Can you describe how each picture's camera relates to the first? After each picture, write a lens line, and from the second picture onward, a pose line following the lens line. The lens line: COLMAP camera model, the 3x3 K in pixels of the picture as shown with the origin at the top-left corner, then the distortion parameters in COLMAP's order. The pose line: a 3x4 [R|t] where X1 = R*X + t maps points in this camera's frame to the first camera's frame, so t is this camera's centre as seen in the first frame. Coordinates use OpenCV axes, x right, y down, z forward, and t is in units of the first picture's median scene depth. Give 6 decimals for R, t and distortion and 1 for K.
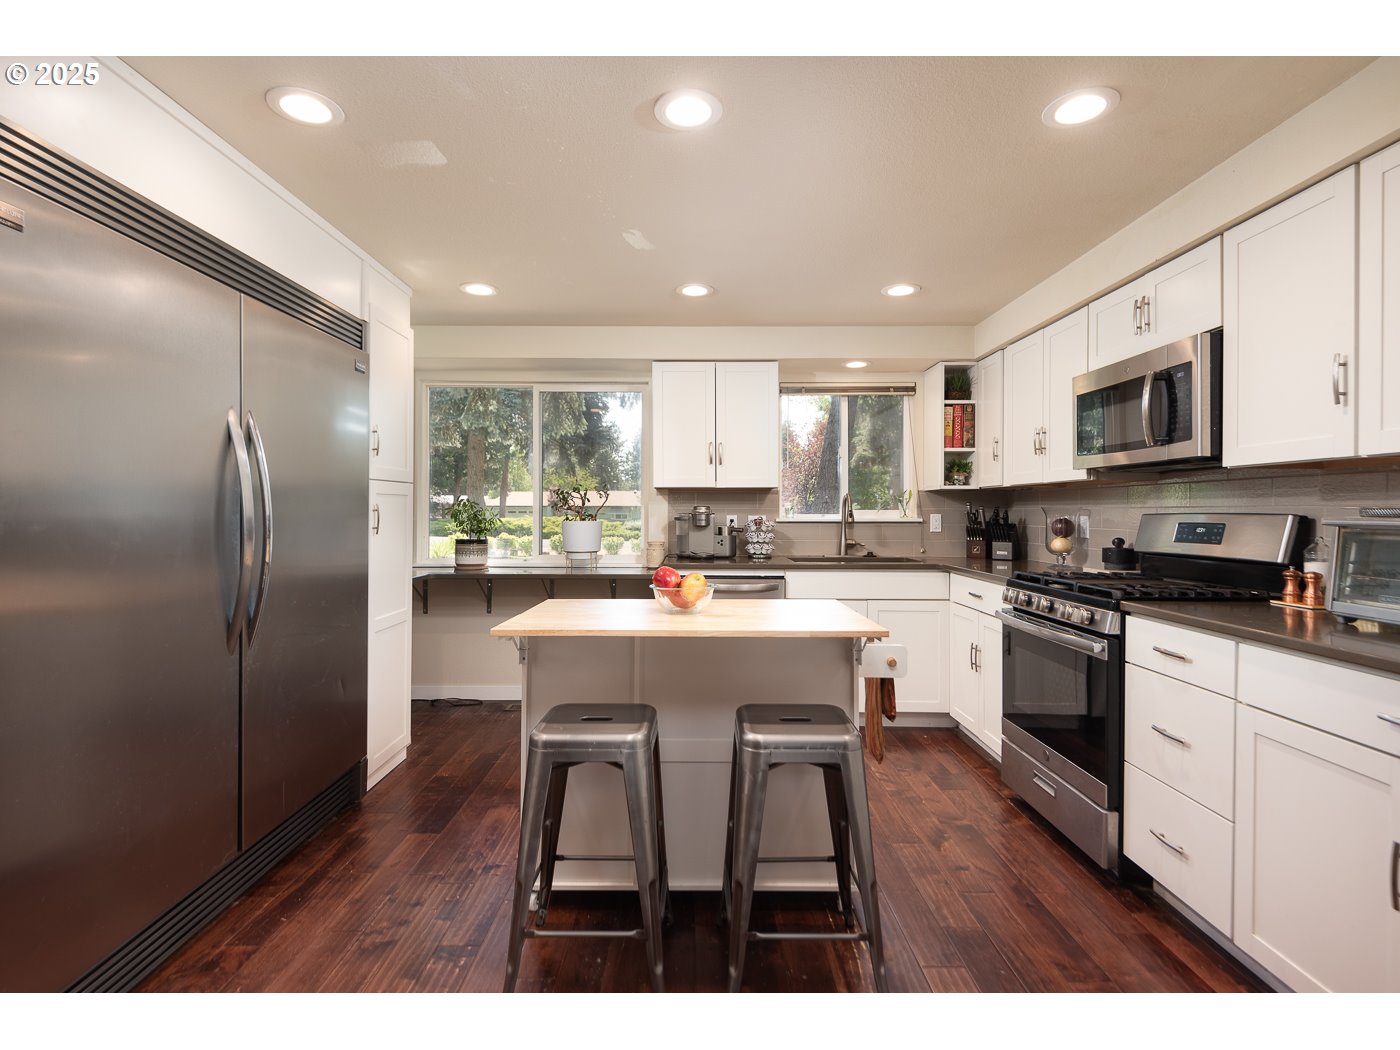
lens RADIAL K [[682.4, 0, 692.9], [0, 682.4, 506.2], [0, 0, 1]] dist [0.021468, -0.017118]
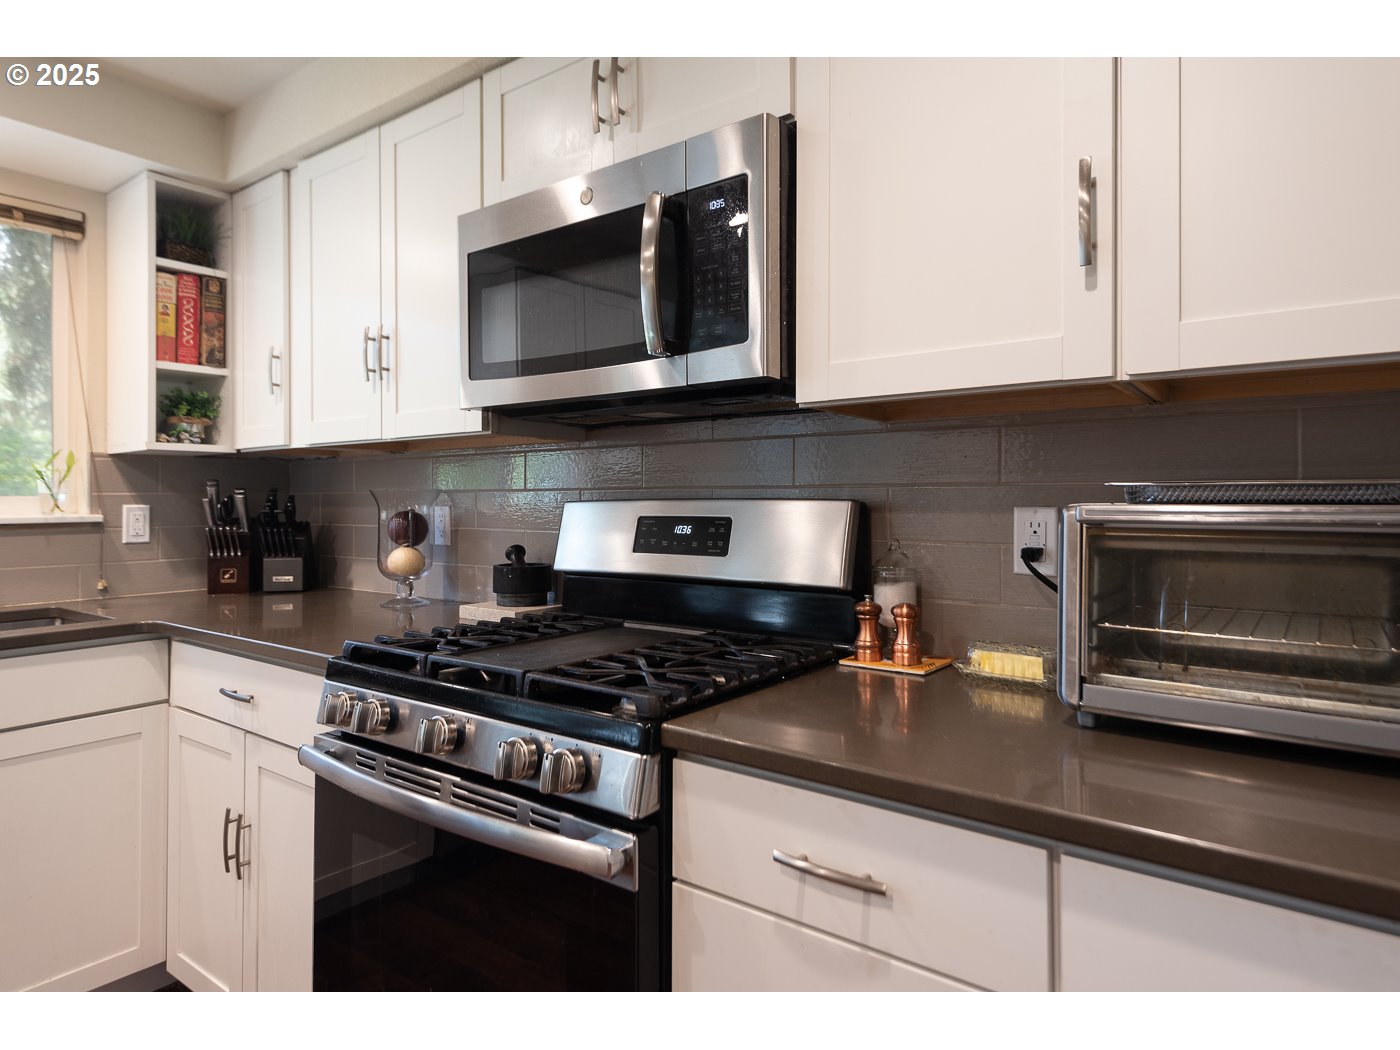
lens RADIAL K [[856.5, 0, 699.7], [0, 856.5, 487.9], [0, 0, 1]] dist [0.024850, -0.000444]
pose [[0.610072, 0.002456, 0.792342, 0.154863], [0.000523, 0.999994, -0.003503, 0.003176], [-0.792346, 0.002551, 0.610067, 0.425985]]
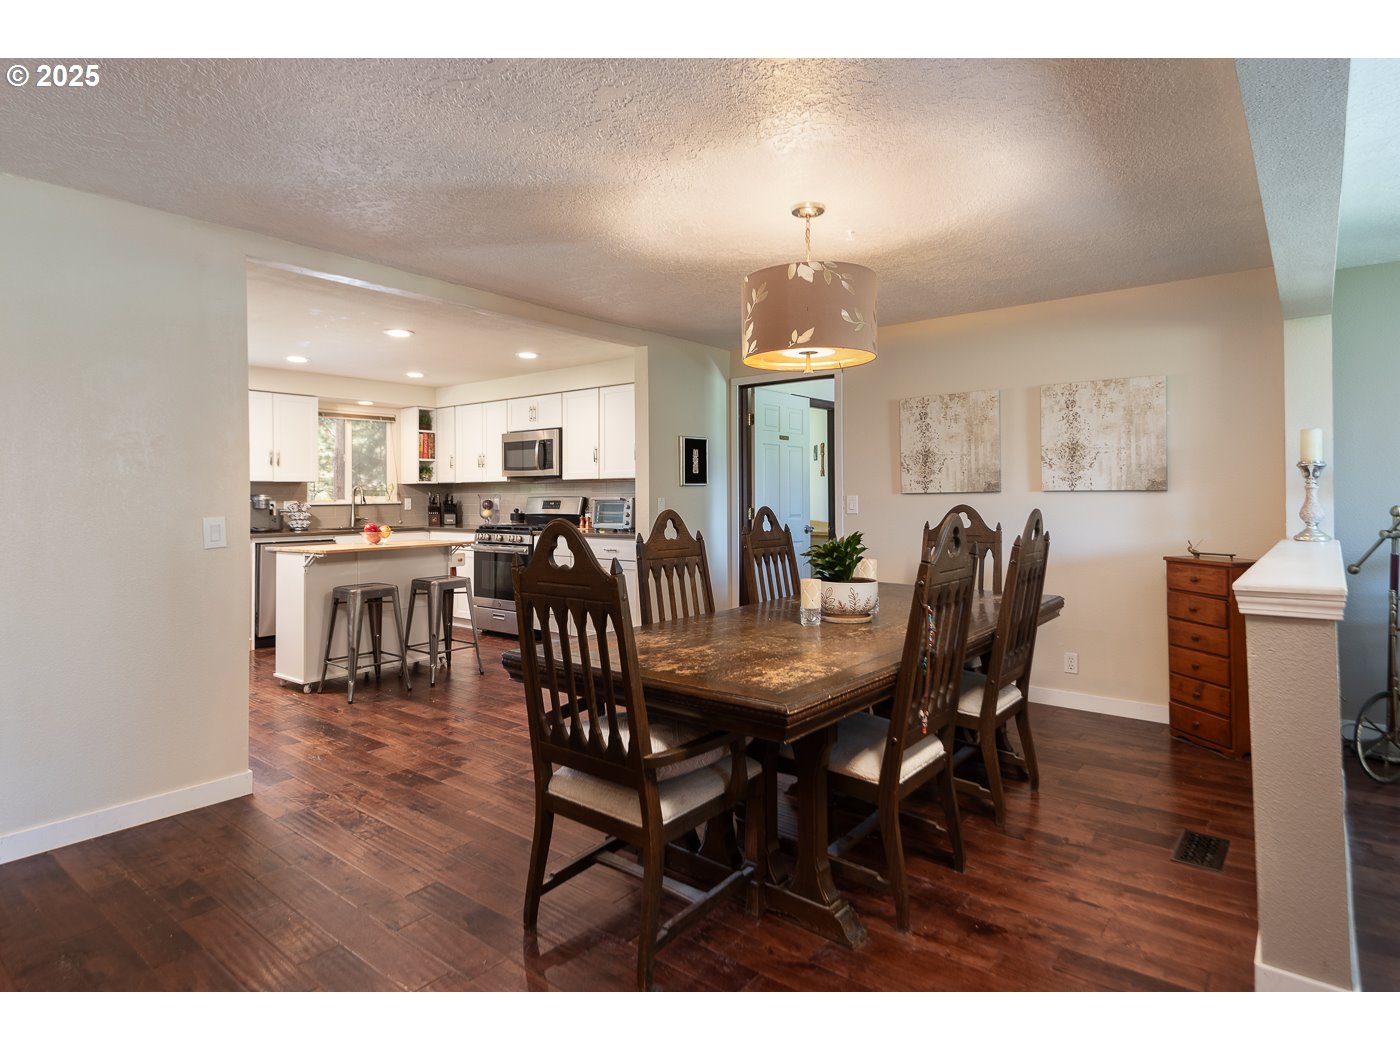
lens RADIAL K [[682.4, 0, 692.9], [0, 682.4, 506.2], [0, 0, 1]] dist [0.021468, -0.017118]
pose [[0.613226, -0.019390, 0.789670, -0.645680], [0.001516, 0.999726, 0.023371, -0.008799], [-0.789906, -0.013134, 0.613087, -0.655807]]
